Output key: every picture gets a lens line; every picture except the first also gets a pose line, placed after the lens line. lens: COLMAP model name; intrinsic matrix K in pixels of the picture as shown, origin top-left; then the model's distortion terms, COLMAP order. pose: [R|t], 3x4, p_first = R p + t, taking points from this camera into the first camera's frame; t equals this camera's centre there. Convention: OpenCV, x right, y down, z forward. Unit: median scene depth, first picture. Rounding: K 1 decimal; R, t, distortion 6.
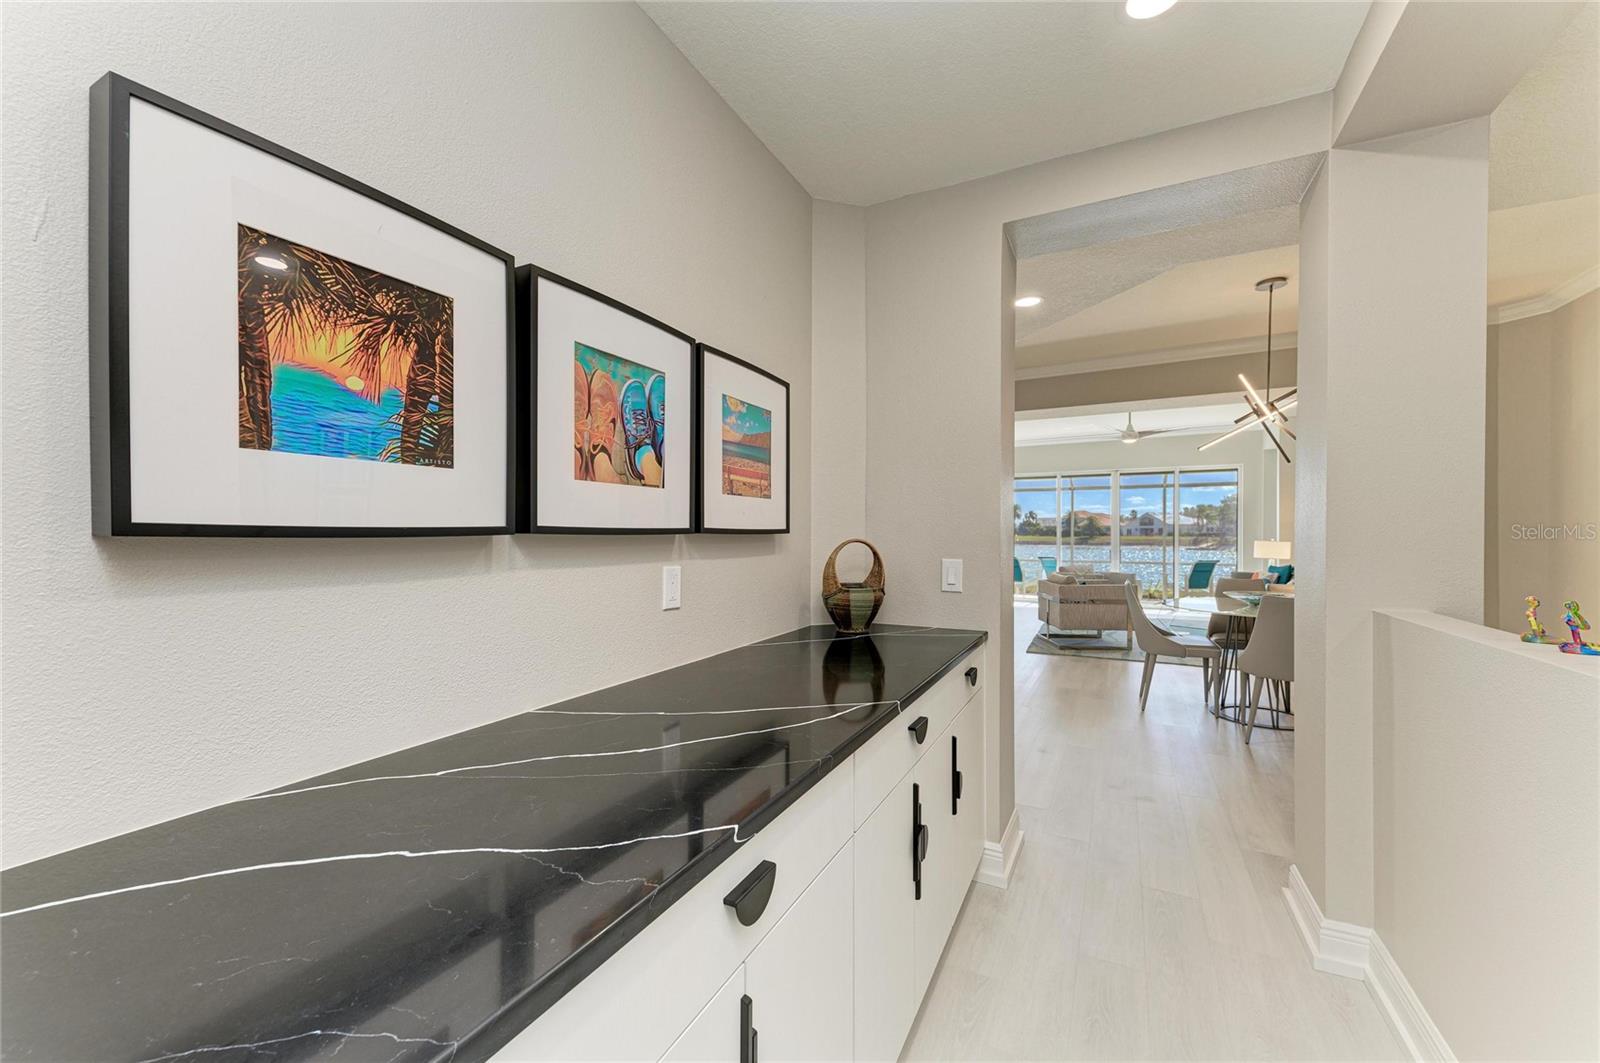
lens RADIAL K [[623.9, 0, 793.6], [0, 623.9, 536.3], [0, 0, 1]] dist [0.003561, 0.000105]
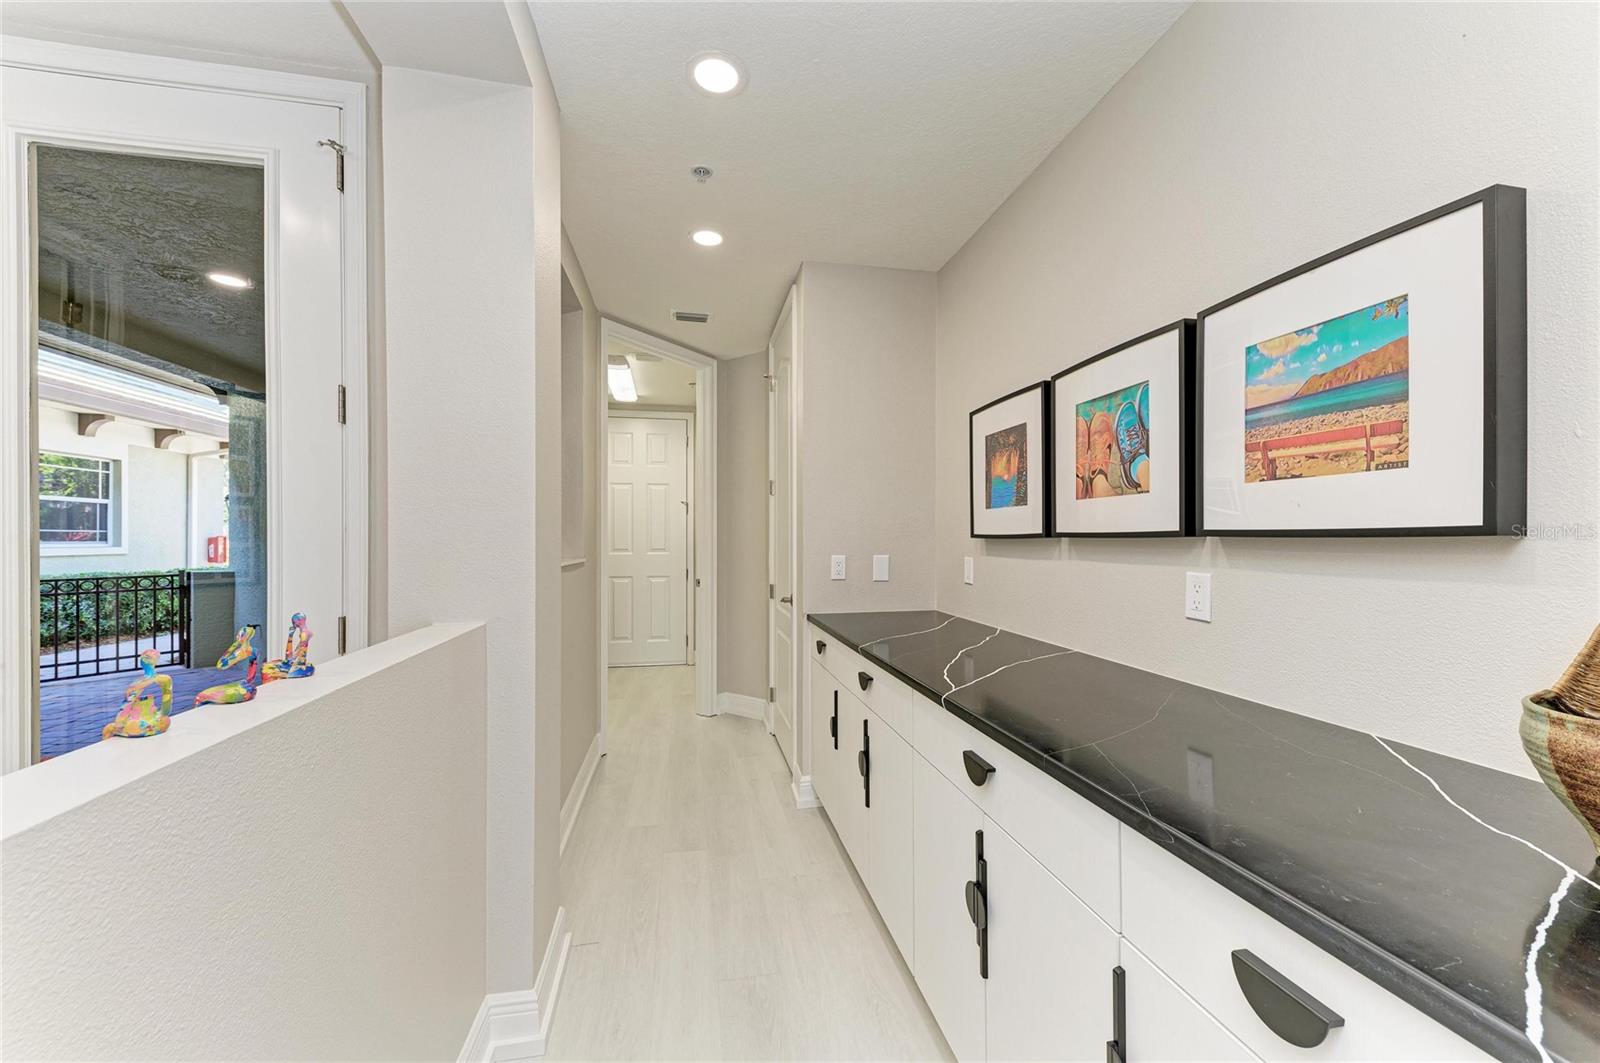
lens RADIAL K [[623.9, 0, 801.1], [0, 623.9, 534.1], [0, 0, 1]] dist [0.003561, 0.000105]
pose [[-0.780757, 0.000007, -0.624835, 0.917382], [0.002621, 0.999991, -0.003264, -0.007292], [0.624830, -0.004186, -0.780750, 1.504850]]
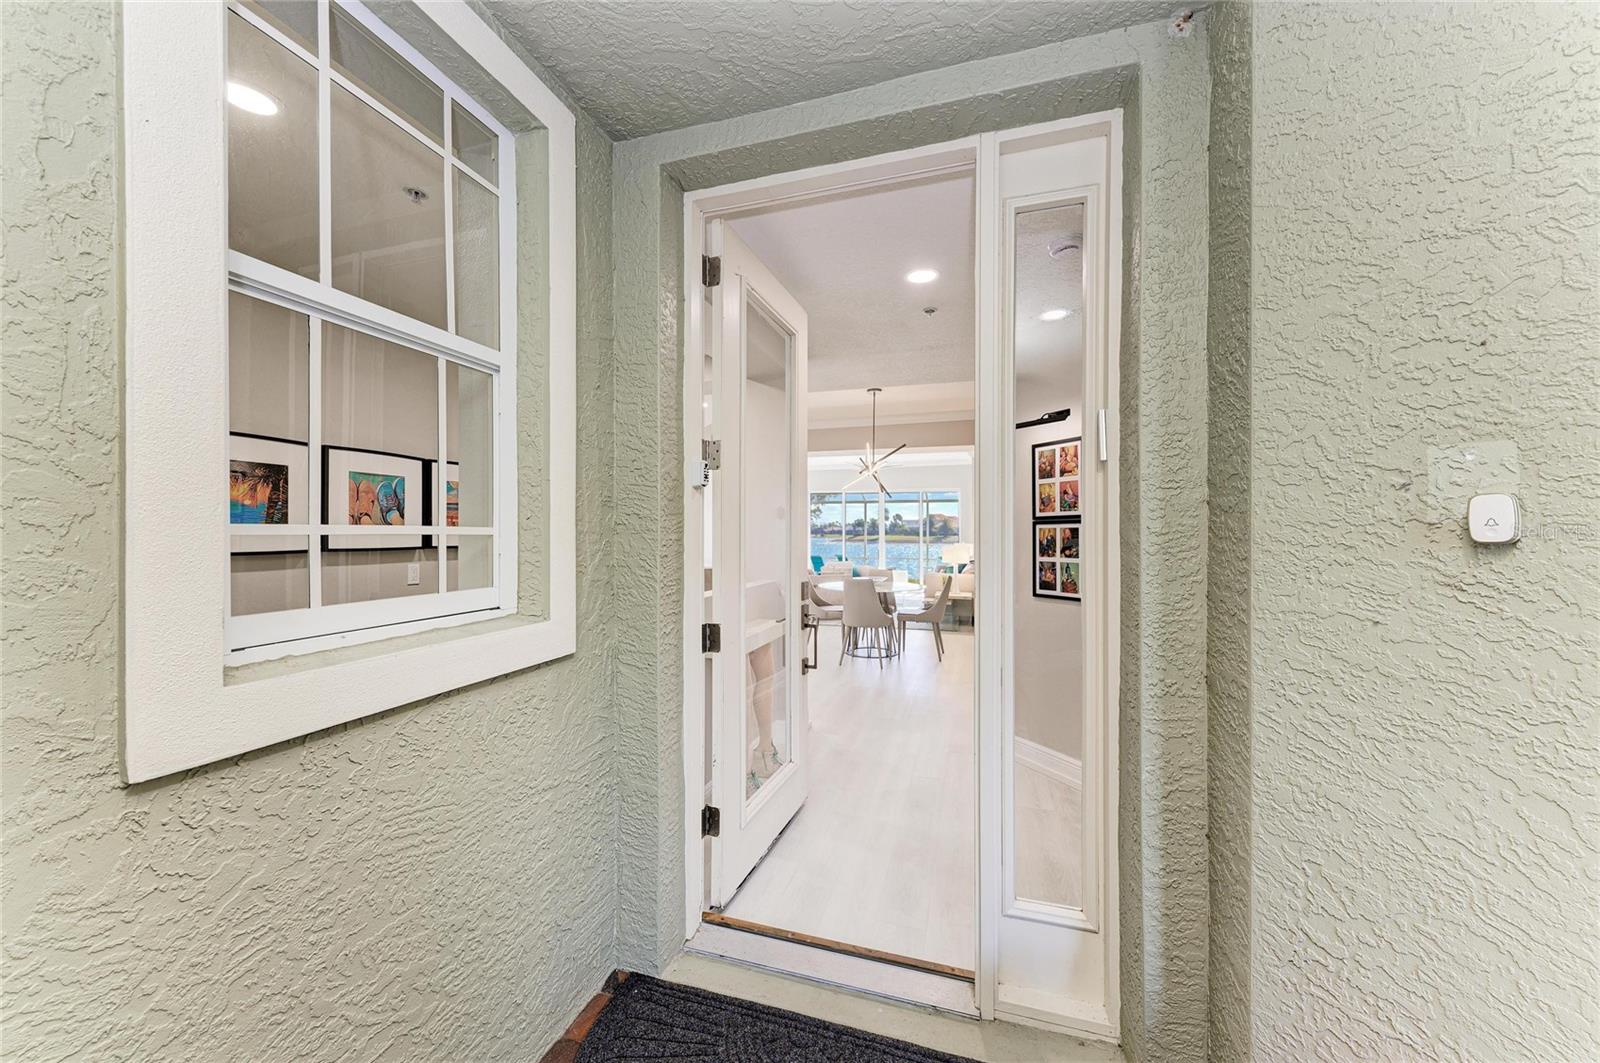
lens RADIAL K [[564.6, 0, 806.6], [0, 564.6, 538.1], [0, 0, 1]] dist [-0.002917, -0.000184]
pose [[0.980261, -0.000049, 0.197709, 0.833982], [-0.000892, 0.999989, 0.004670, -0.056276], [-0.197707, -0.004754, 0.980250, -1.303845]]
